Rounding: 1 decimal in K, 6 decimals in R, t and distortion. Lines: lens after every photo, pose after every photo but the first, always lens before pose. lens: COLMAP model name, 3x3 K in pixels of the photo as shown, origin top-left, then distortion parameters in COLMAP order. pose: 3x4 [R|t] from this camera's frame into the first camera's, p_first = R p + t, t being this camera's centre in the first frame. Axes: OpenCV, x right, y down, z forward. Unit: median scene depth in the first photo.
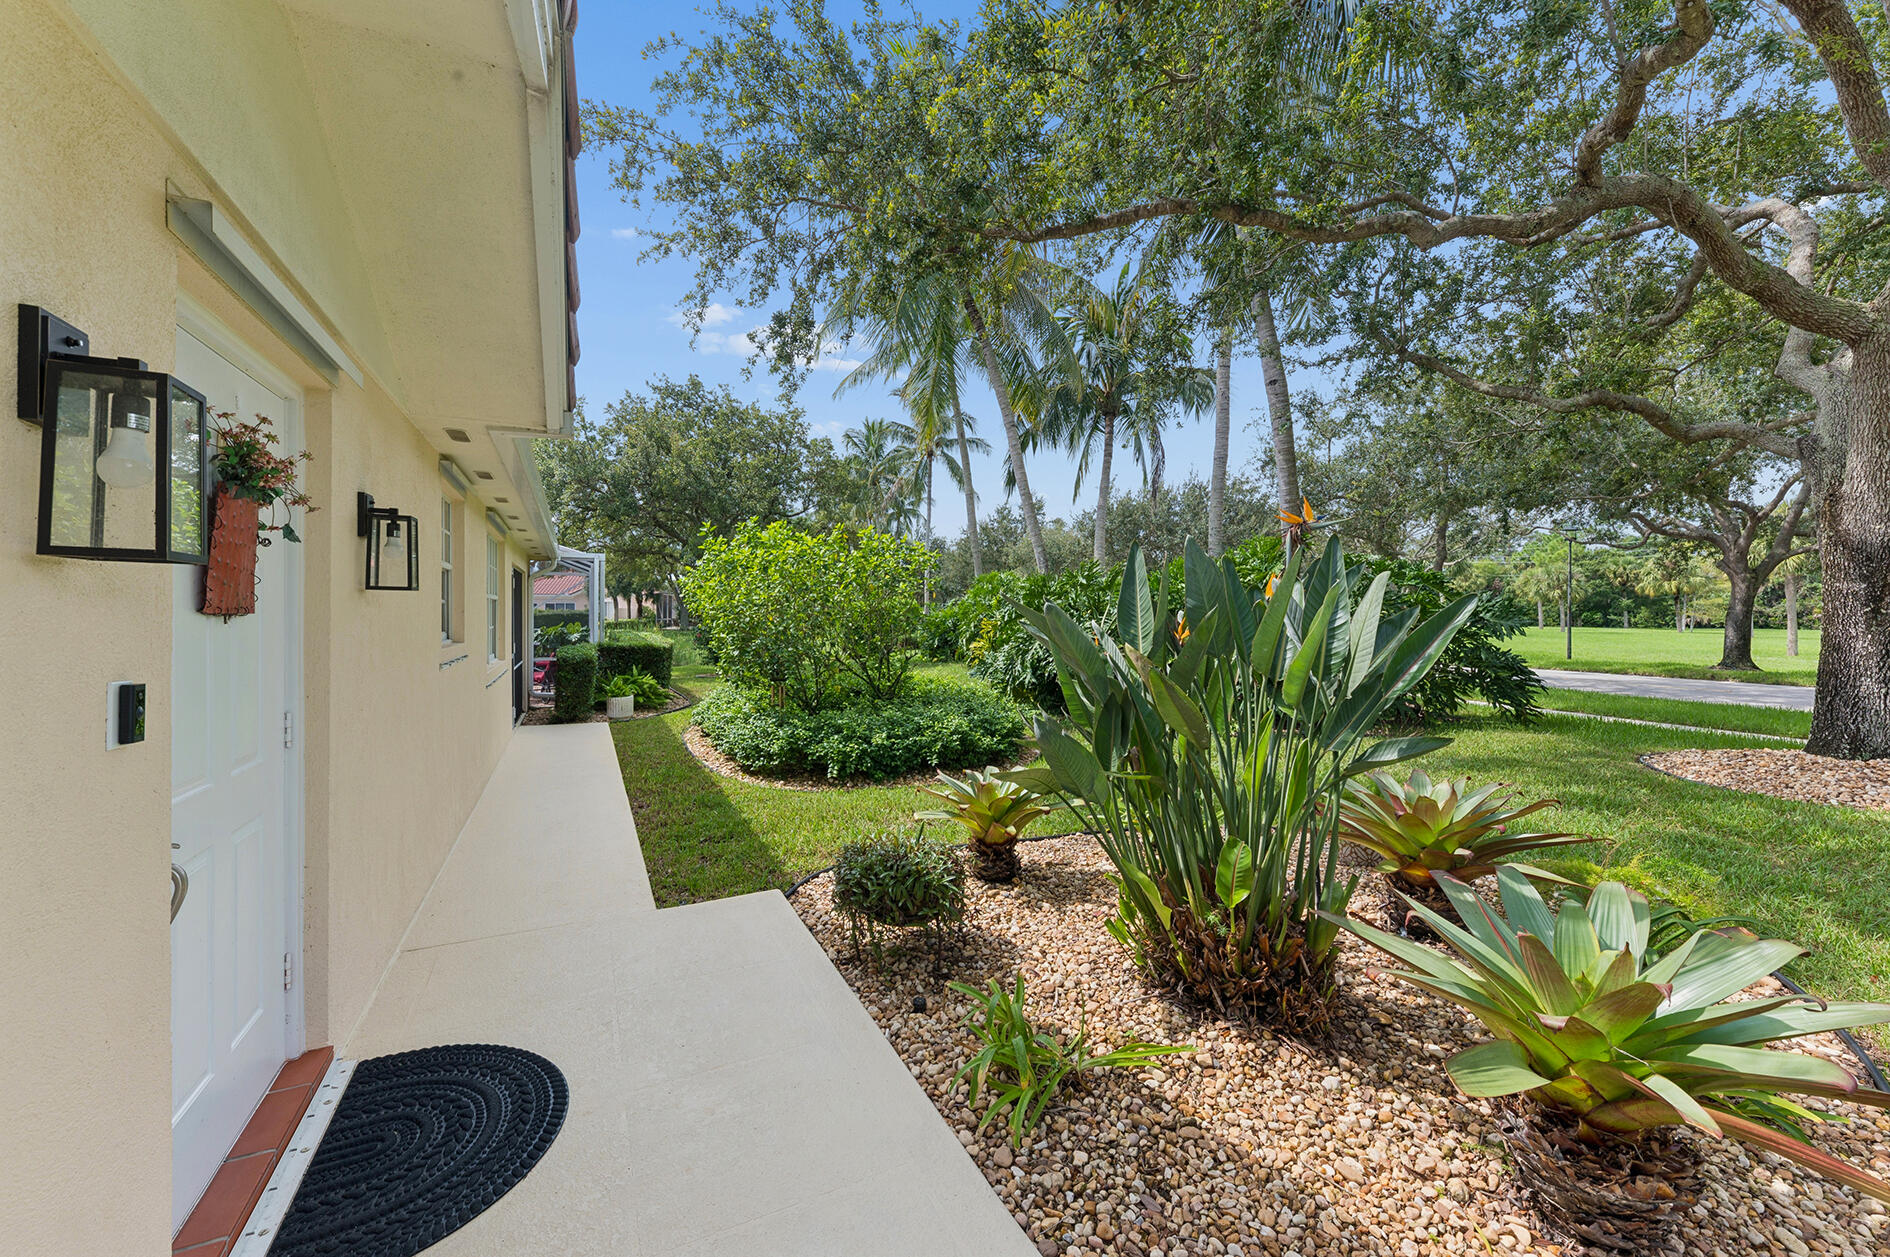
lens RADIAL K [[742.1, 0, 943.4], [0, 742.1, 627.6], [0, 0, 1]] dist [0.000162, 0.000011]
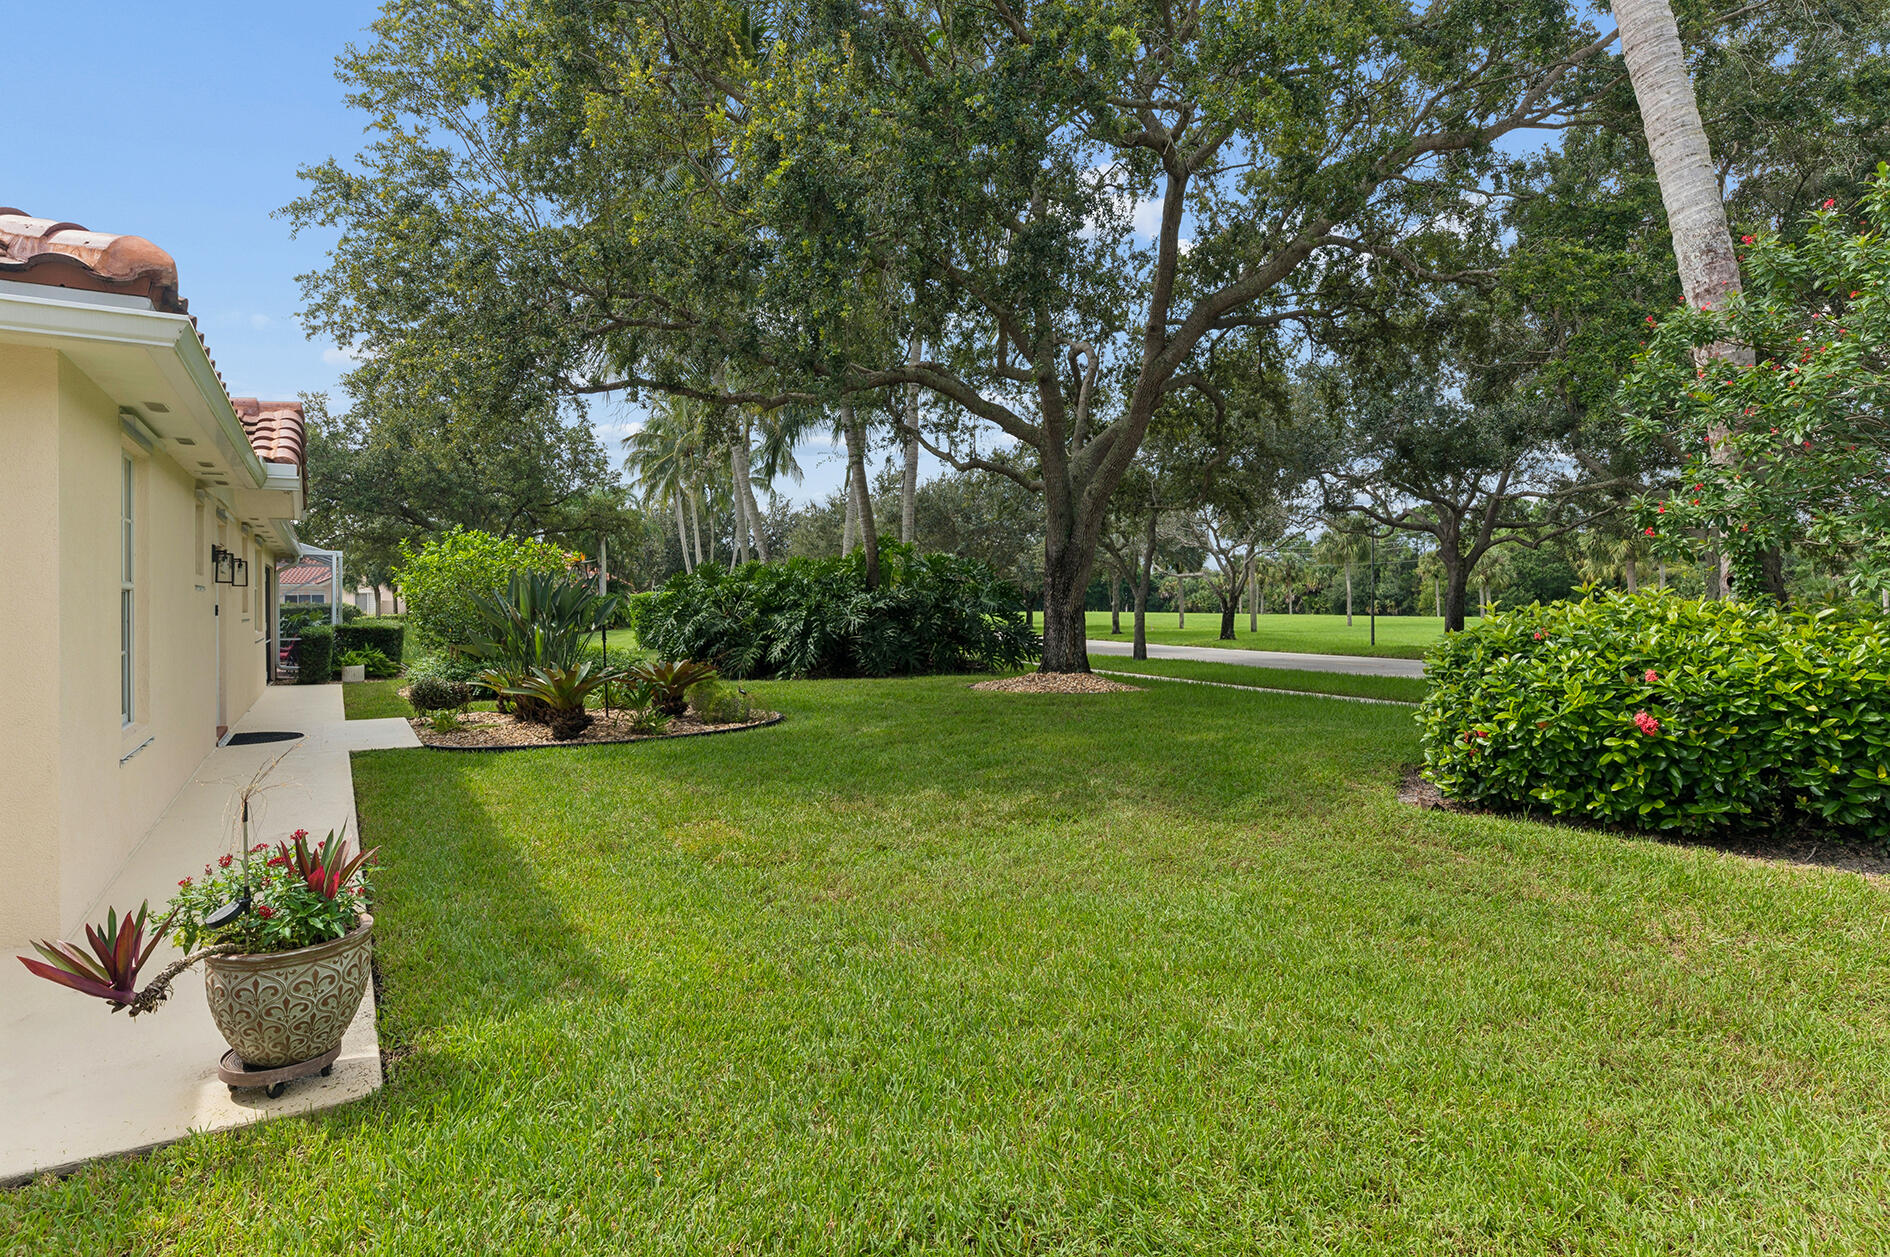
lens RADIAL K [[1026.3, 0, 946.6], [0, 1026.3, 615.5], [0, 0, 1]] dist [0.001820, 0.000093]
pose [[0.996574, -0.008357, 0.082281, 0.373274], [0.009190, 0.999910, -0.009752, 0.028736], [-0.082192, 0.010475, 0.996561, -0.719698]]
